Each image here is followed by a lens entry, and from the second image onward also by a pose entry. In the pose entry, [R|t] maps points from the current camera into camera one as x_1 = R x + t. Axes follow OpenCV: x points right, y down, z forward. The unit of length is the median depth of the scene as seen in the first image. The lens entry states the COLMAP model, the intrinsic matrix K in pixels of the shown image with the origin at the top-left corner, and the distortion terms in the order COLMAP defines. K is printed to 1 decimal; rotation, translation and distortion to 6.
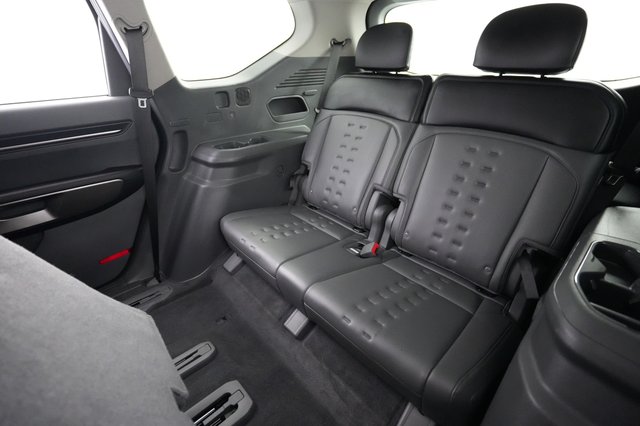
lens RADIAL K [[299.4, 0, 320.0], [0, 299.4, 213.0], [0, 0, 1]] dist [-0.000584, -0.000225]
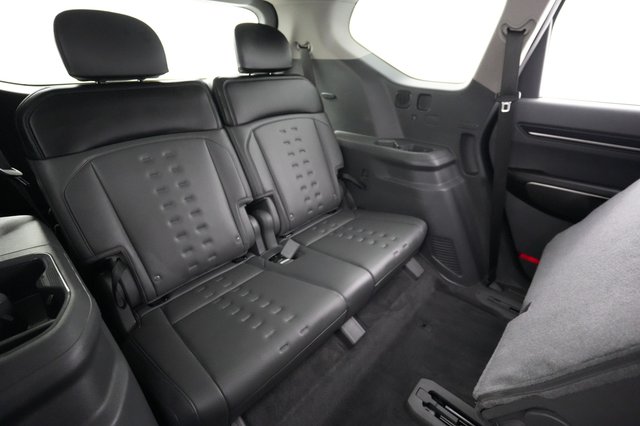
lens RADIAL K [[306.2, 0, 320.0], [0, 306.2, 213.0], [0, 0, 1]] dist [0.000718, 0.000143]
pose [[-0.092821, -0.439232, 0.893566, -0.749859], [0.468086, 0.772835, 0.428511, -0.383243], [-0.878795, 0.458040, 0.133863, 0.744563]]
